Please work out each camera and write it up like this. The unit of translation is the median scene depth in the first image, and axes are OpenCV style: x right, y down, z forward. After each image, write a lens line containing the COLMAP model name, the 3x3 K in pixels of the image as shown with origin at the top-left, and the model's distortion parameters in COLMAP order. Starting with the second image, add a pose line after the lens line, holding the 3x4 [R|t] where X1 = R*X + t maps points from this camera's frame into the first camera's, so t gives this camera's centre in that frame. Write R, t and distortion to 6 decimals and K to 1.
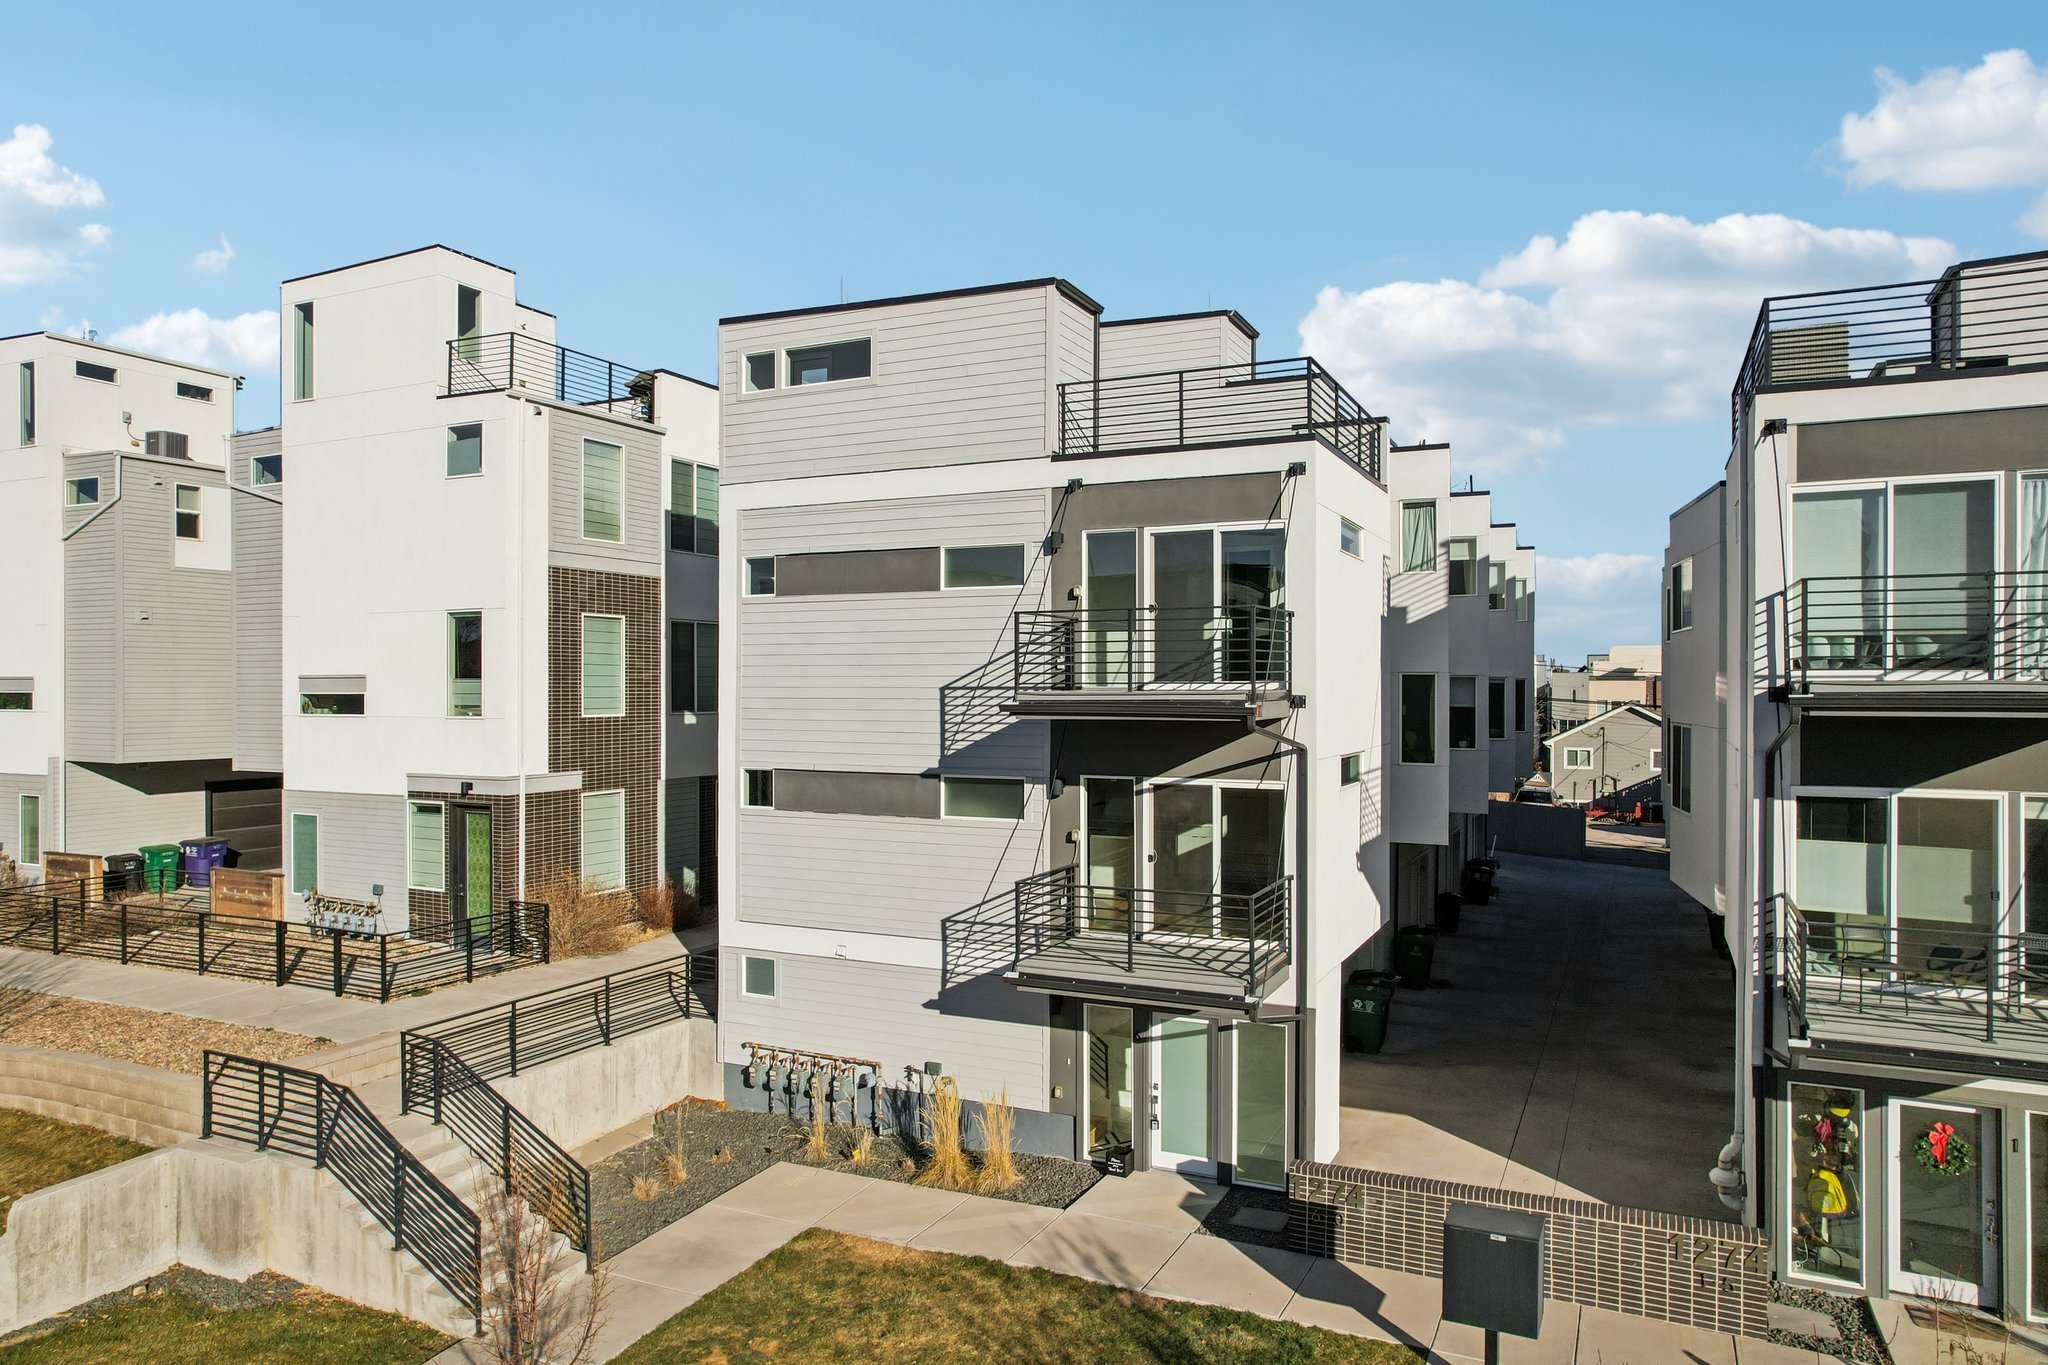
lens RADIAL K [[1336.8, 0, 1024.0], [0, 1336.8, 682.5], [0, 0, 1]] dist [-0.043455, 0.034241]
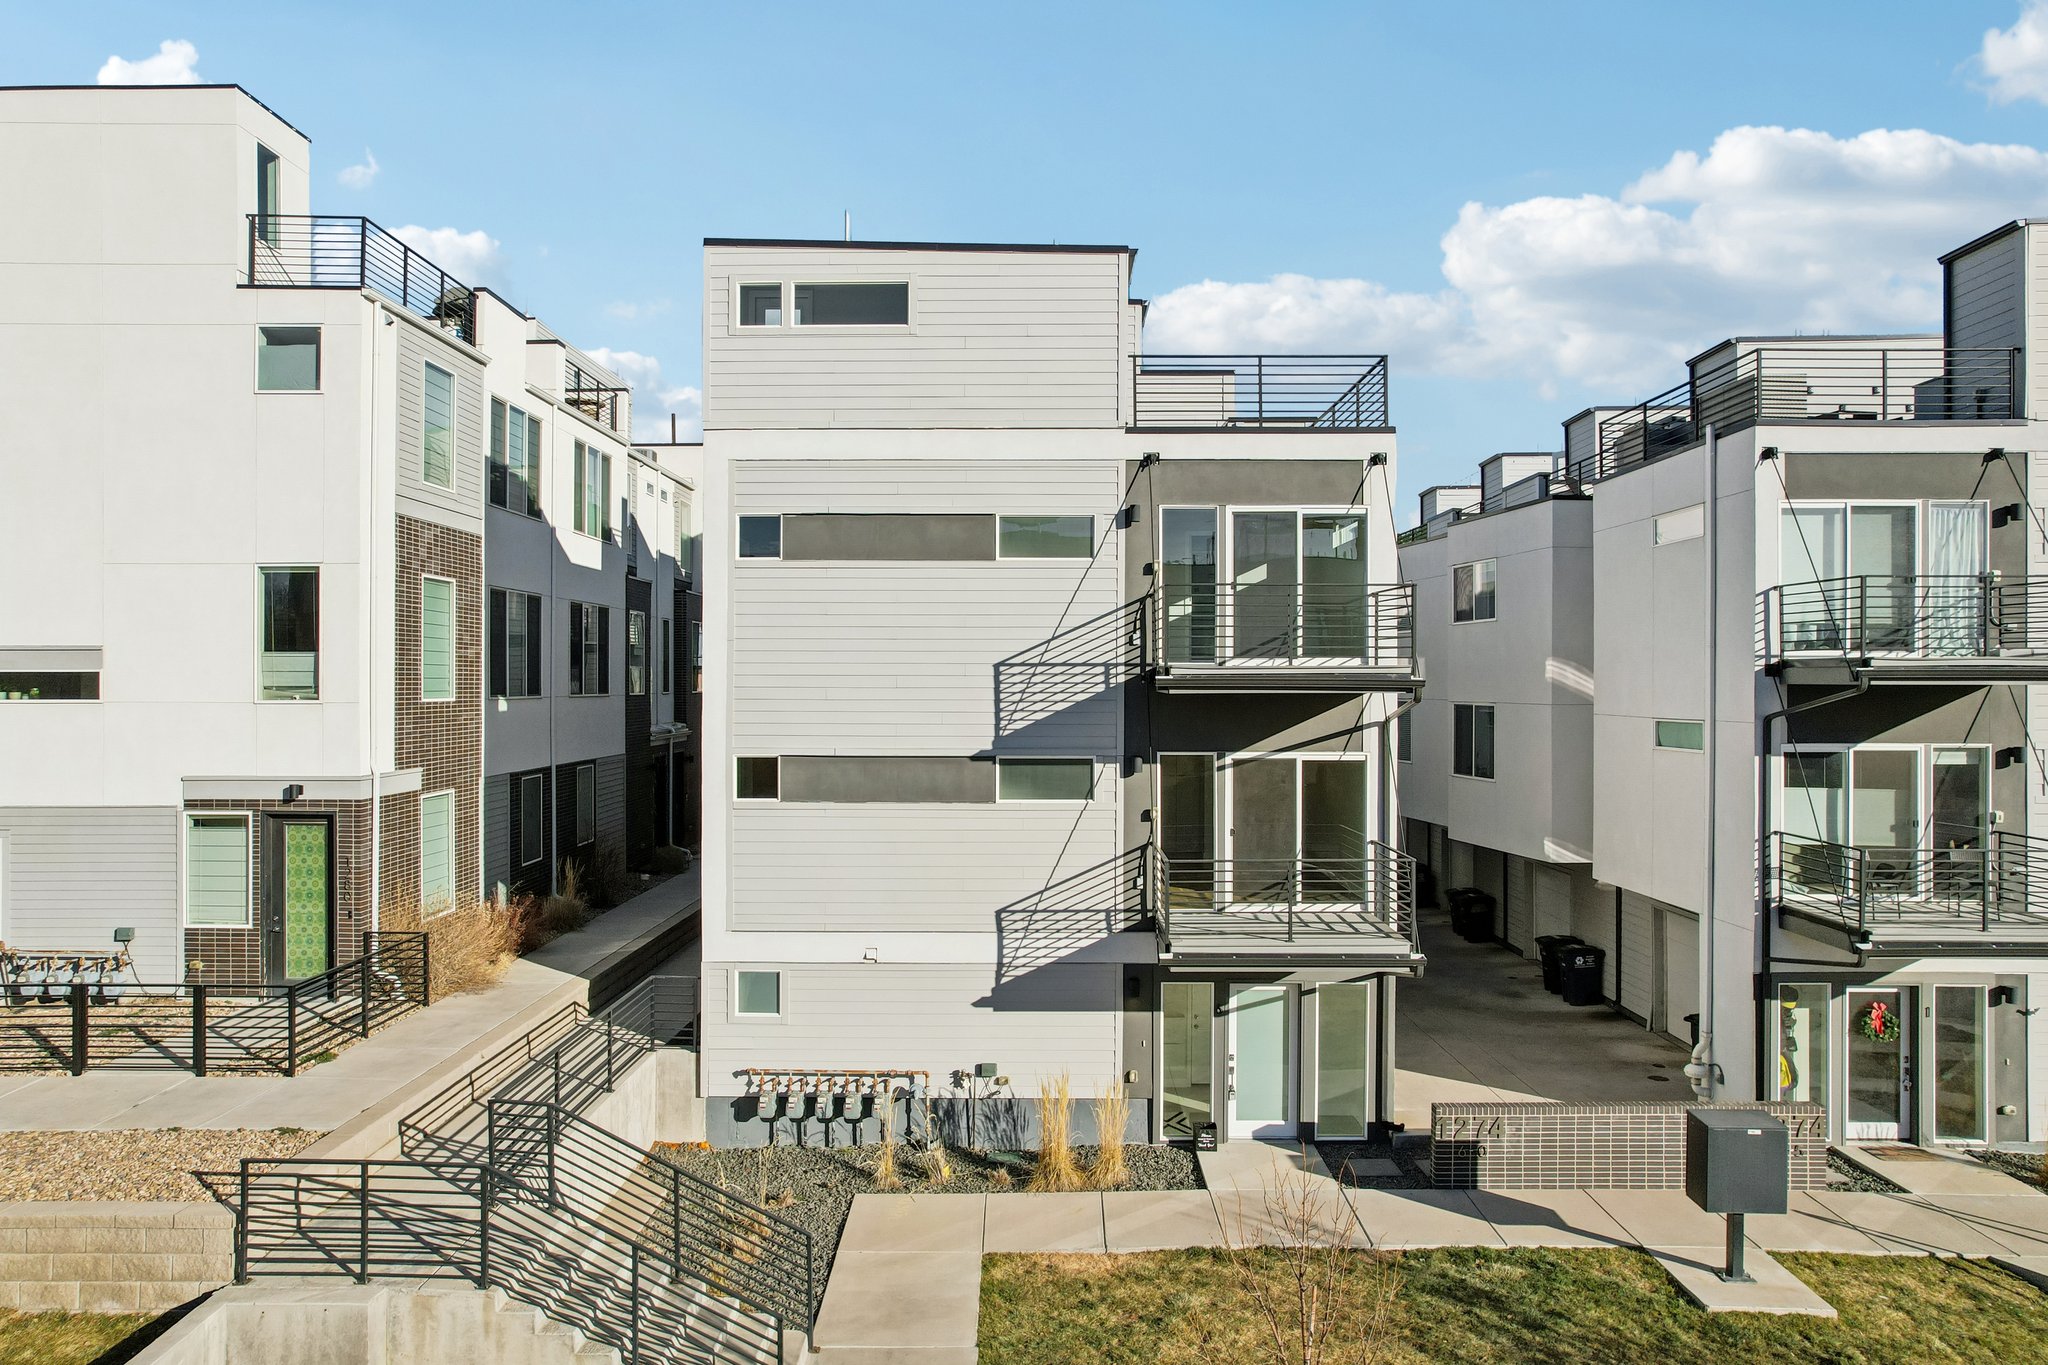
lens RADIAL K [[1331.2, 0, 1052.4], [0, 1331.2, 674.0], [0, 0, 1]] dist [-0.051825, 0.043220]
pose [[0.902532, 0.003528, 0.430609, -0.436430], [-0.002548, 0.999993, -0.002852, 0.013767], [-0.430616, 0.001477, 0.902534, 0.140453]]
